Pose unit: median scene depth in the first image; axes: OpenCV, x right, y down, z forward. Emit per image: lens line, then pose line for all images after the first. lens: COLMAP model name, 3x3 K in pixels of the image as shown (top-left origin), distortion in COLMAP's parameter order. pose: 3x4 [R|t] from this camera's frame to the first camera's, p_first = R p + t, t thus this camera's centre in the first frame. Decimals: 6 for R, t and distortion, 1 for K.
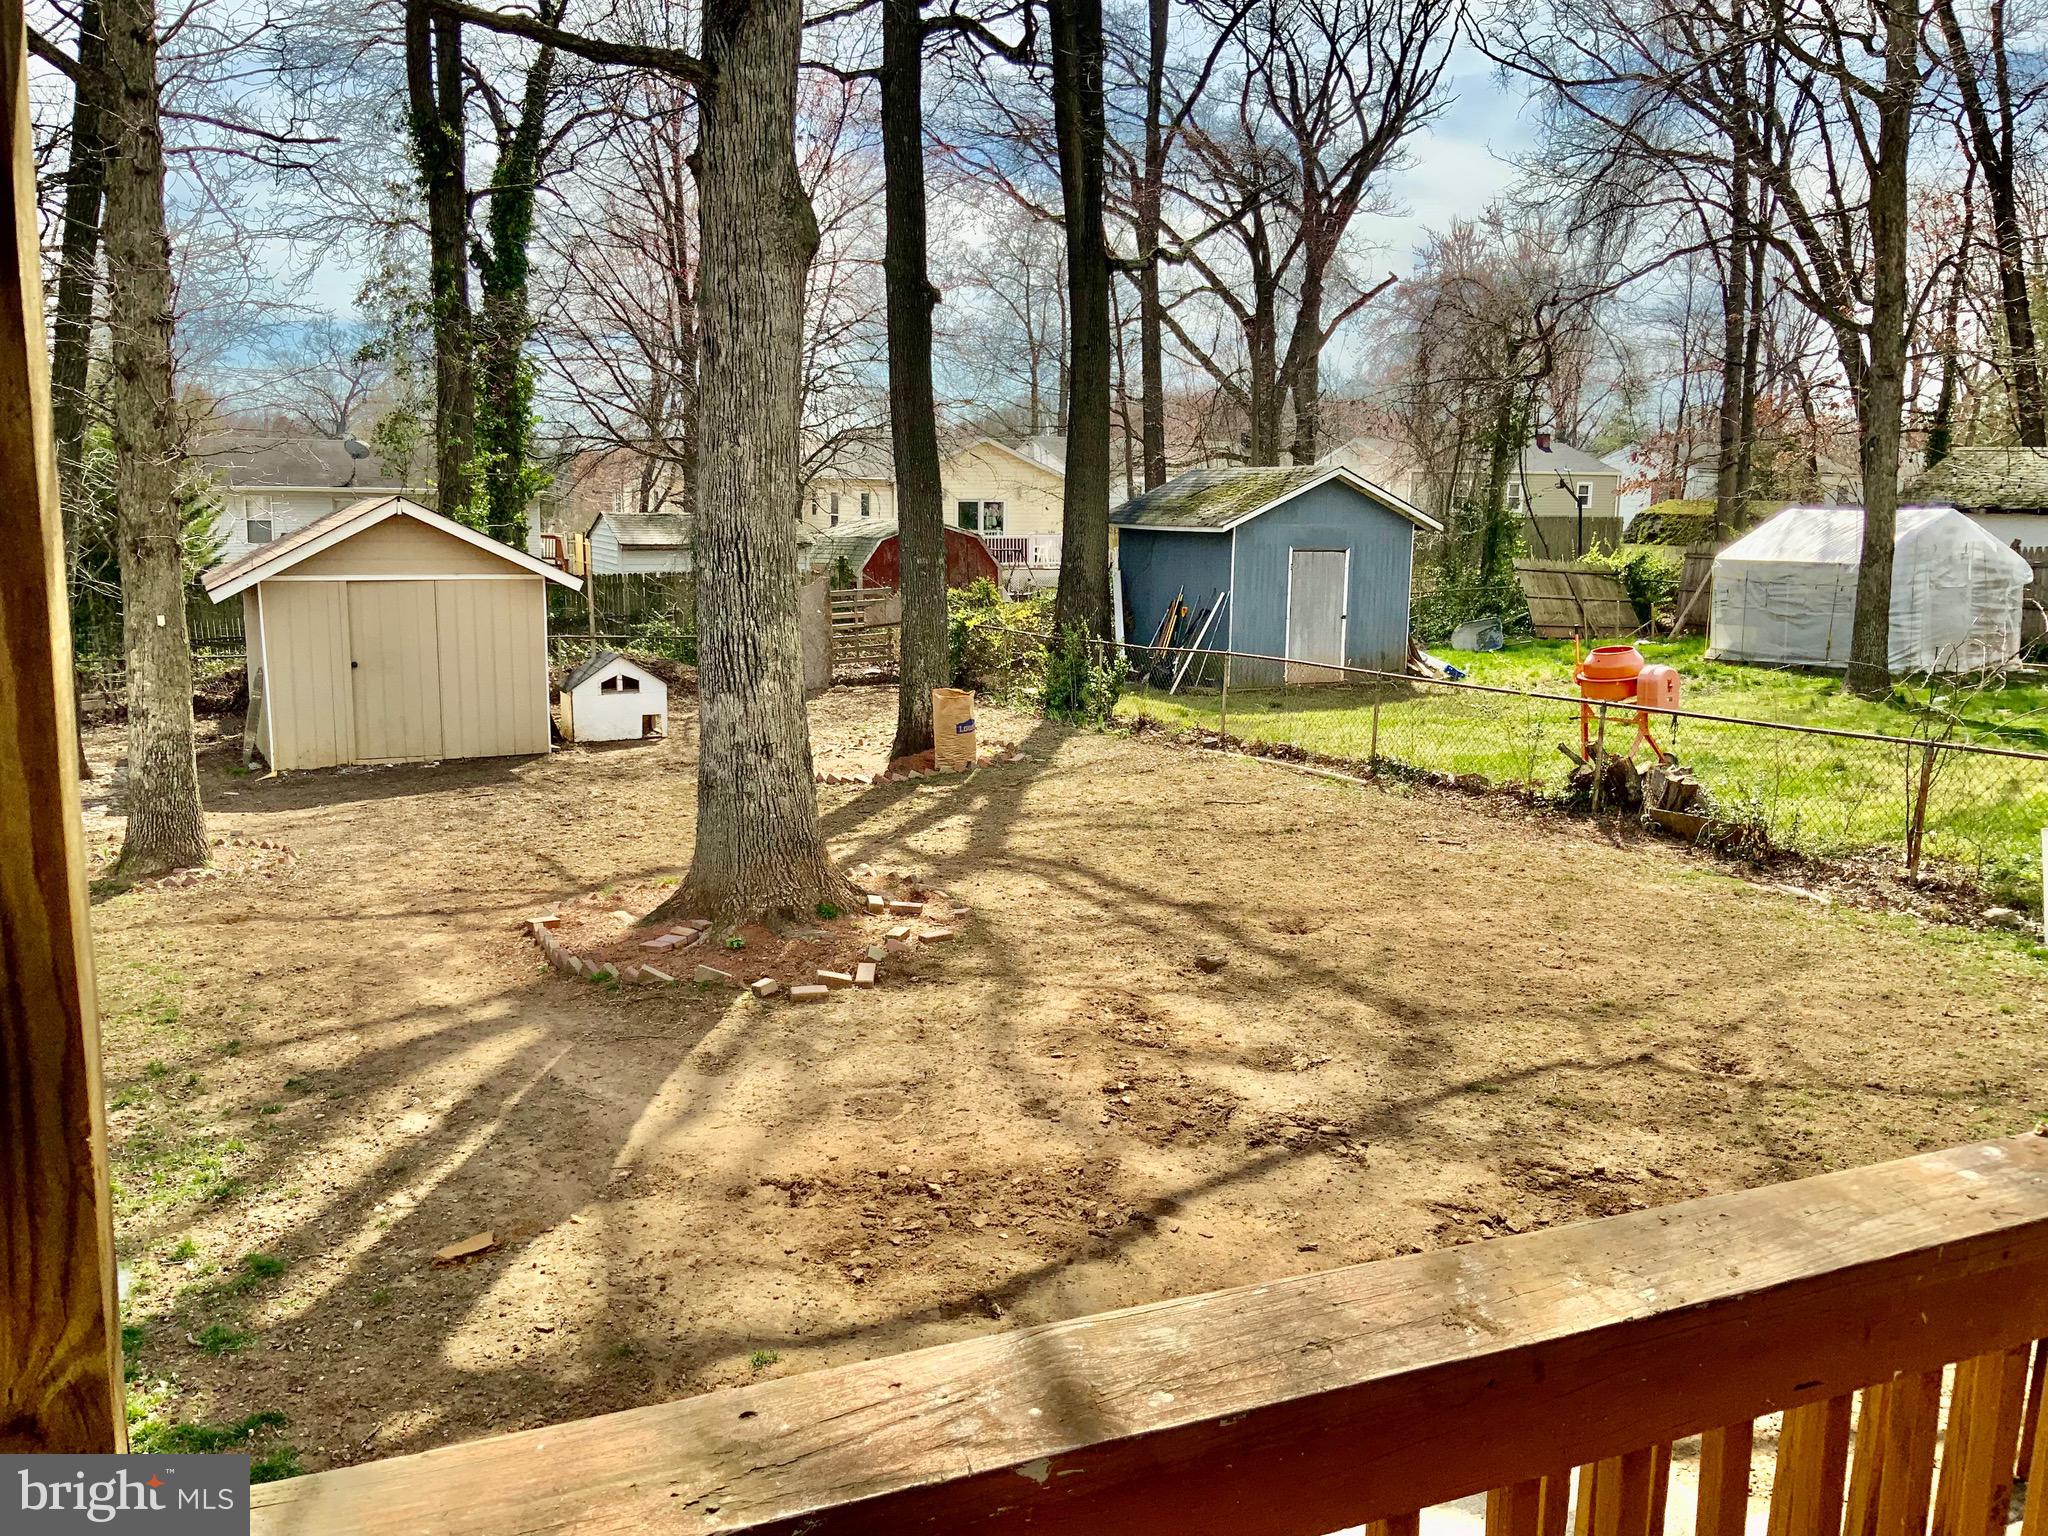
lens RADIAL K [[1692.9, 0, 1015.4], [0, 1692.9, 761.1], [0, 0, 1]] dist [0.115725, -0.225436]
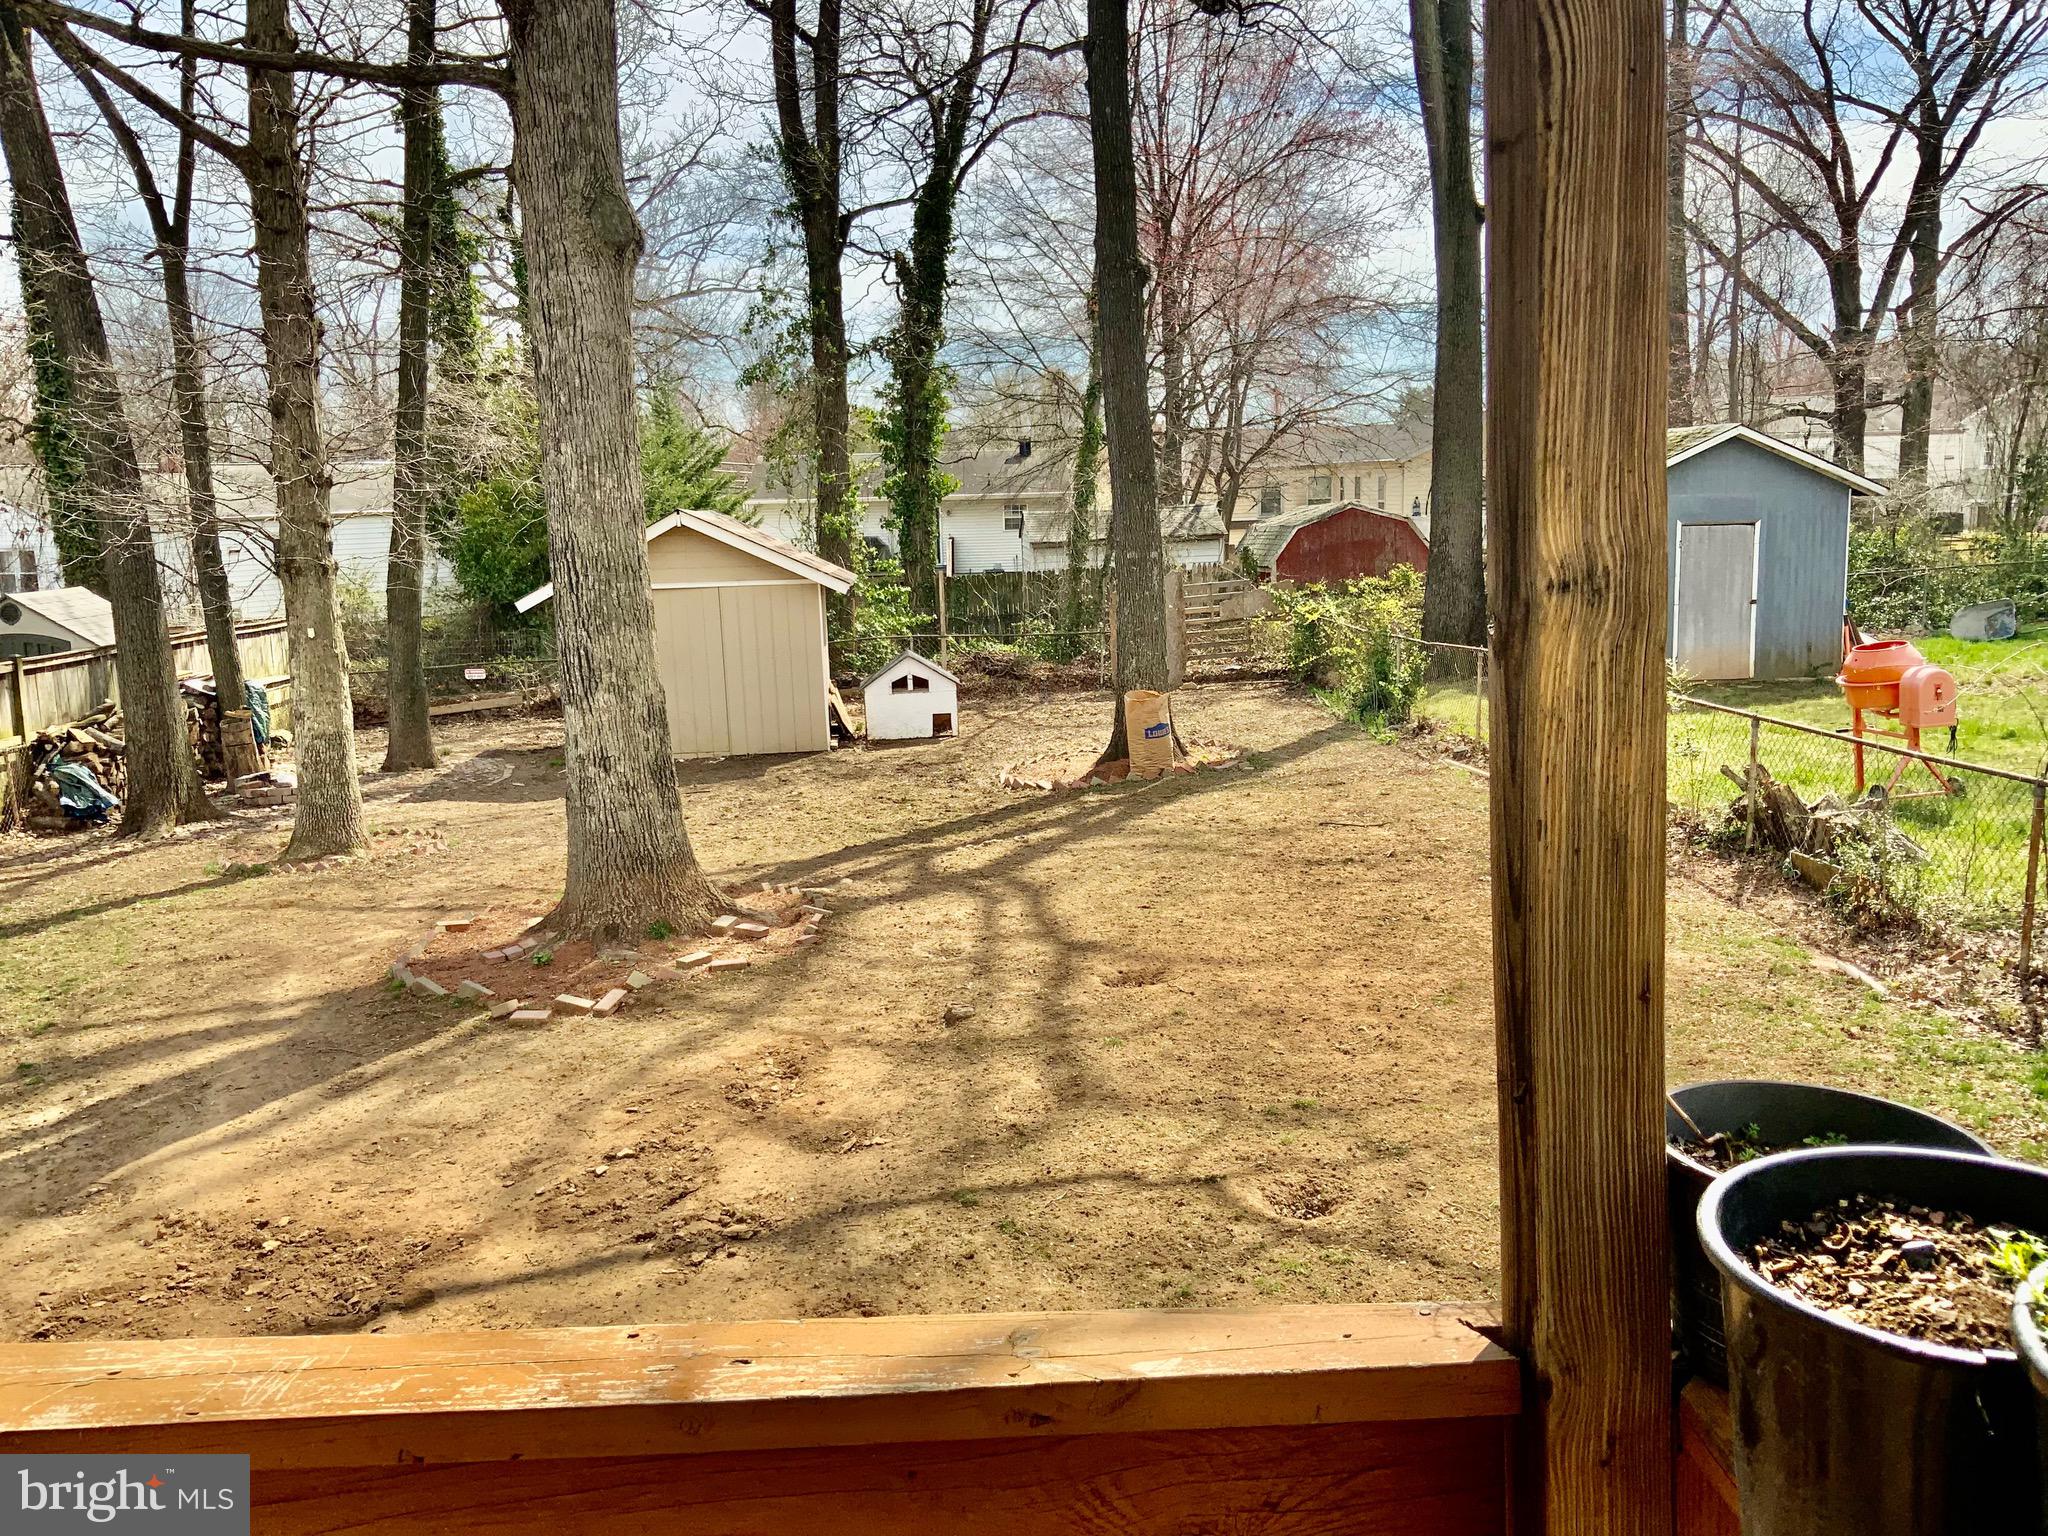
lens RADIAL K [[1692.9, 0, 1015.4], [0, 1692.9, 761.1], [0, 0, 1]] dist [0.115725, -0.225436]
pose [[0.926714, 0.017824, -0.375344, 0.273820], [-0.015106, 0.999834, 0.010184, -0.013262], [0.375463, -0.003767, 0.926830, 0.110319]]
